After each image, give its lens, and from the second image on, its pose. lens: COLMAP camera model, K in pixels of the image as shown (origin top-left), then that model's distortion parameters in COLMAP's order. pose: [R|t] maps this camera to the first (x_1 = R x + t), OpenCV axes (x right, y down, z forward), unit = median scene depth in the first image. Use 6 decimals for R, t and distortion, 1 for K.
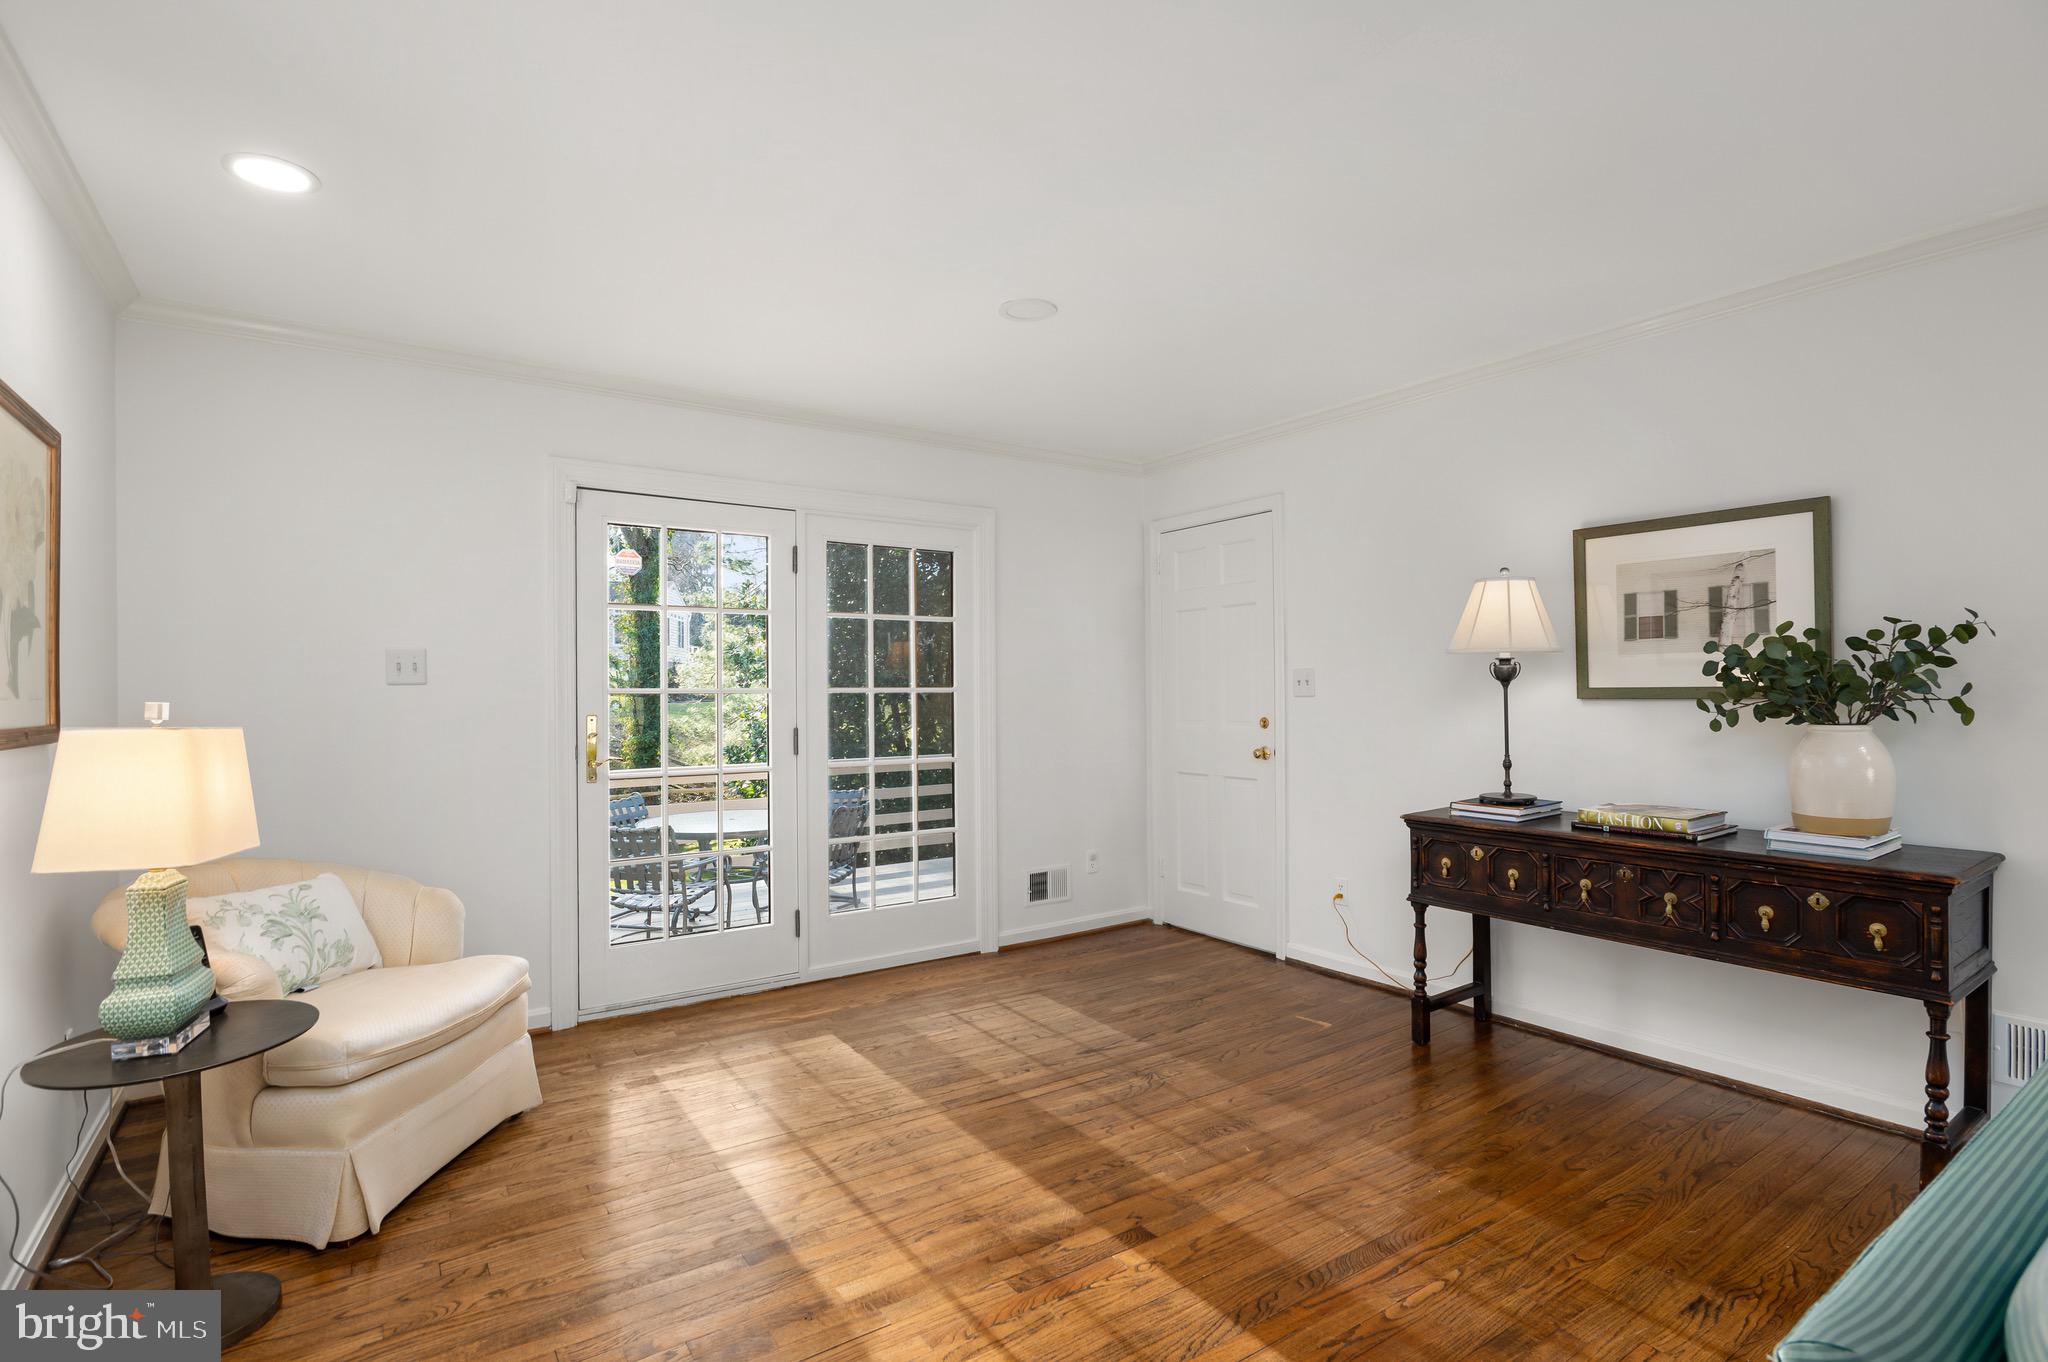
lens RADIAL K [[987.2, 0, 1029.7], [0, 987.2, 685.0], [0, 0, 1]] dist [-0.011036, 0.001336]
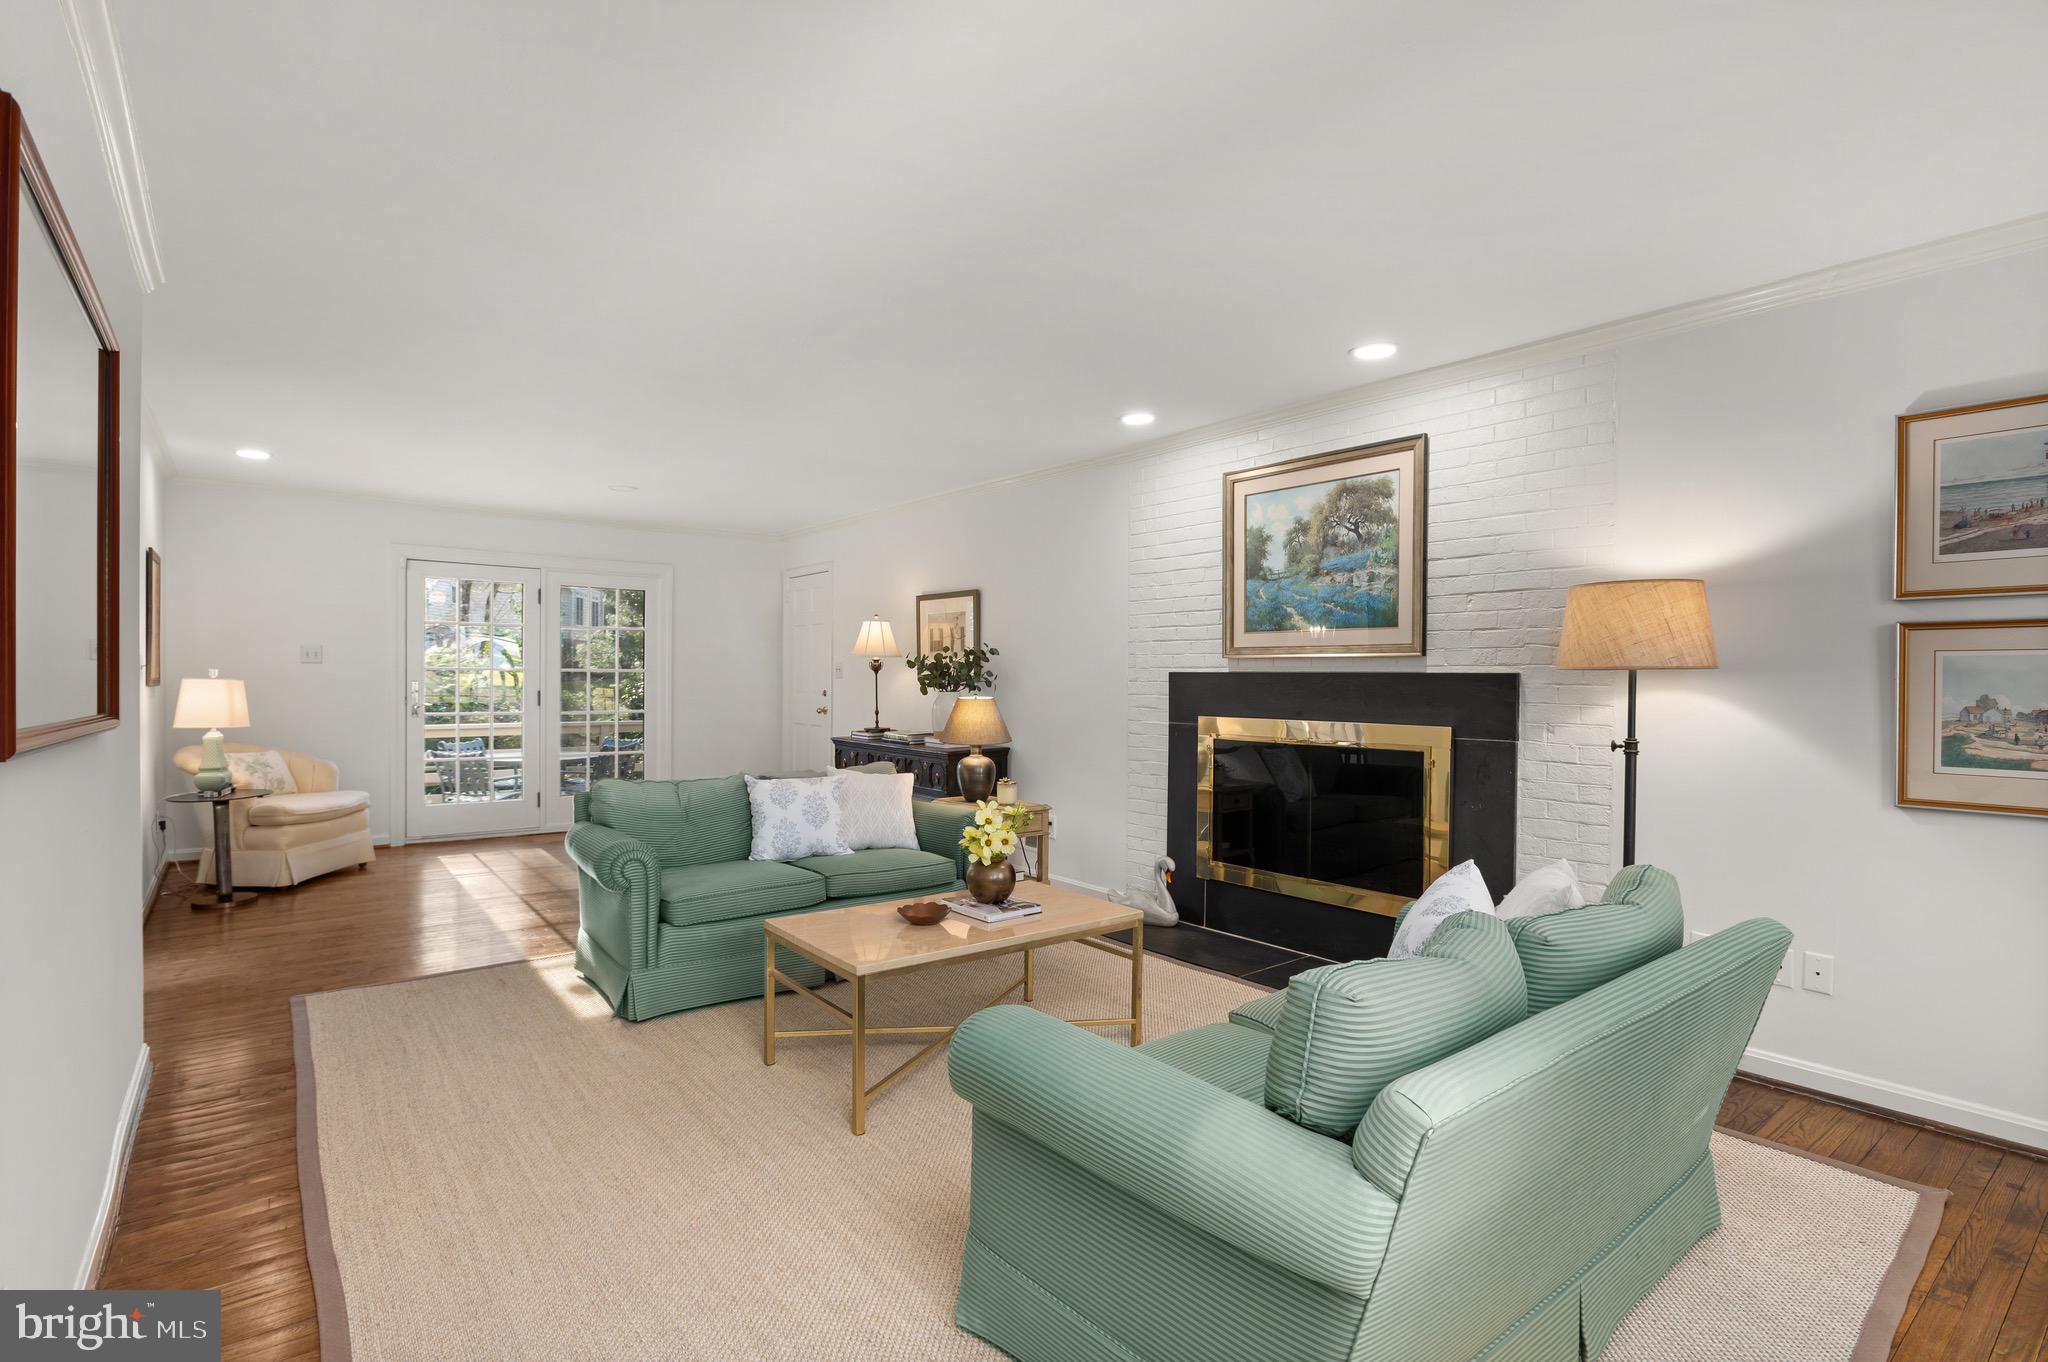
lens RADIAL K [[987.2, 0, 1025.9], [0, 987.2, 687.7], [0, 0, 1]] dist [-0.011036, 0.001336]
pose [[0.998073, 0.016067, 0.059933, 0.686699], [-0.017160, 0.999695, 0.017776, -0.010984], [-0.059629, -0.018770, 0.998044, -1.063199]]
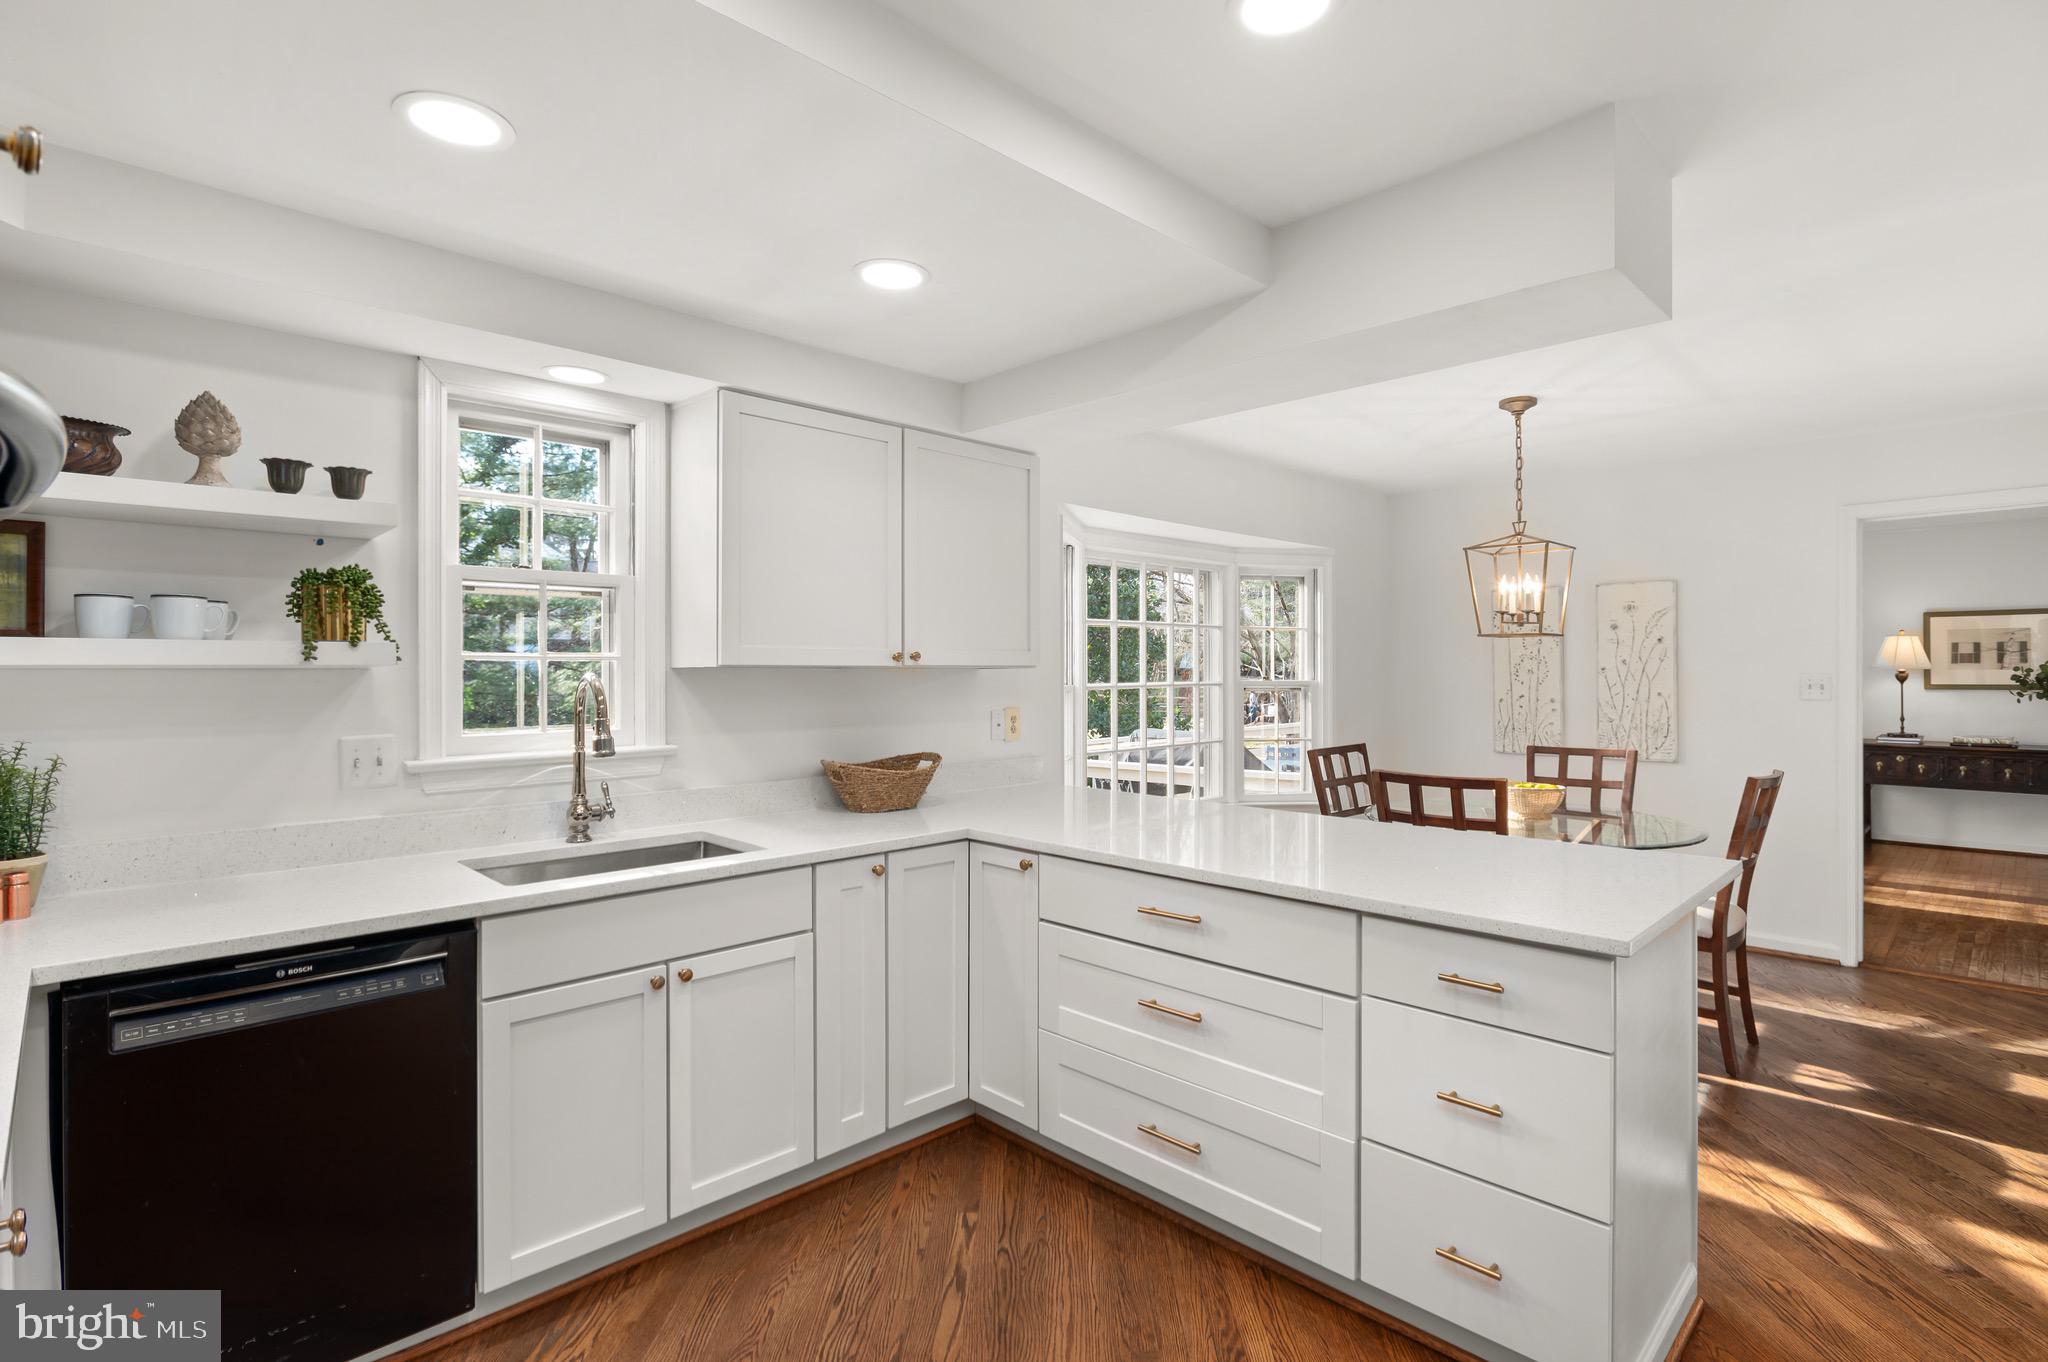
lens RADIAL K [[987.2, 0, 1010.7], [0, 987.2, 673.1], [0, 0, 1]] dist [-0.011036, 0.001336]
pose [[0.985730, 0.001842, 0.168325, -1.906081], [-0.001742, 0.999998, -0.000740, -0.018179], [-0.168326, 0.000437, 0.985731, -0.849638]]
